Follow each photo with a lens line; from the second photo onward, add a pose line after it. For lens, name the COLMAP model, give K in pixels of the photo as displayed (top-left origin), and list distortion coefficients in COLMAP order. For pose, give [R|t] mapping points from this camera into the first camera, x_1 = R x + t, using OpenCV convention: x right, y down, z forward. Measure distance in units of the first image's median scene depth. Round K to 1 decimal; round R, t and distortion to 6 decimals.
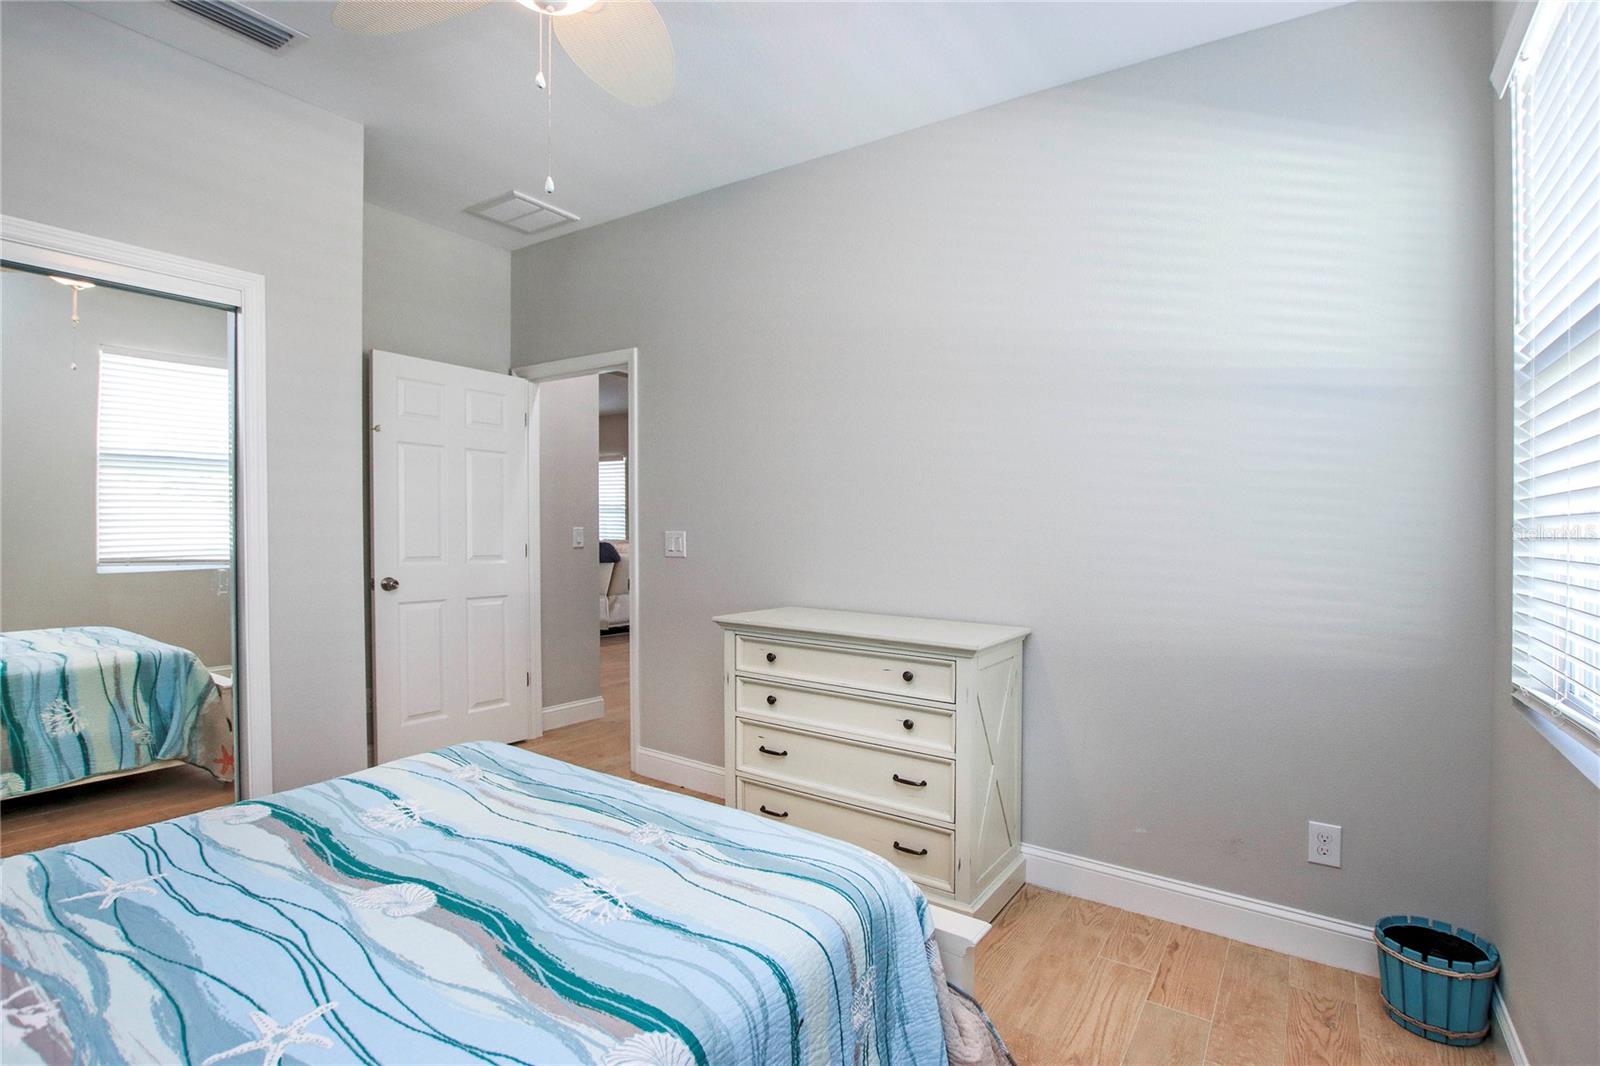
lens RADIAL K [[753.9, 0, 800.0], [0, 753.9, 533.0], [0, 0, 1]] dist [-0.030733, 0.005018]
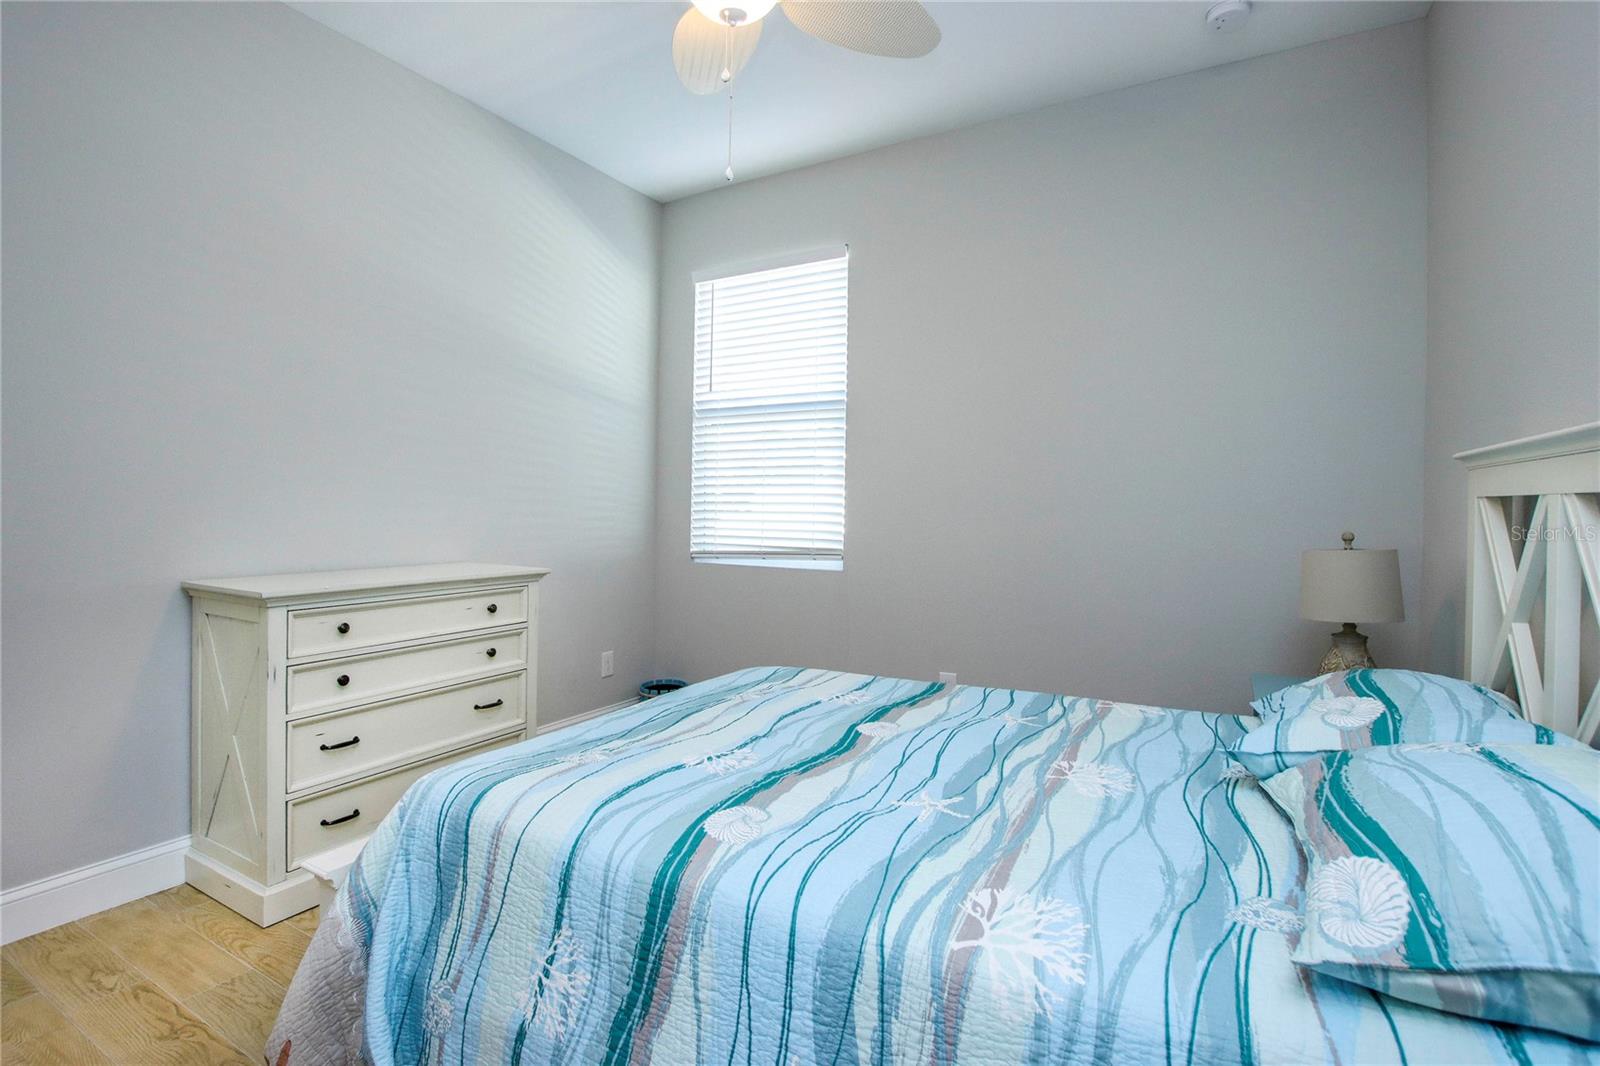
lens RADIAL K [[753.9, 0, 800.0], [0, 753.9, 533.0], [0, 0, 1]] dist [-0.030733, 0.005018]
pose [[-0.079916, -0.052732, 0.995406, -1.364501], [-0.000049, 0.998600, 0.052898, 0.030020], [-0.996802, 0.004179, -0.079807, 0.886179]]
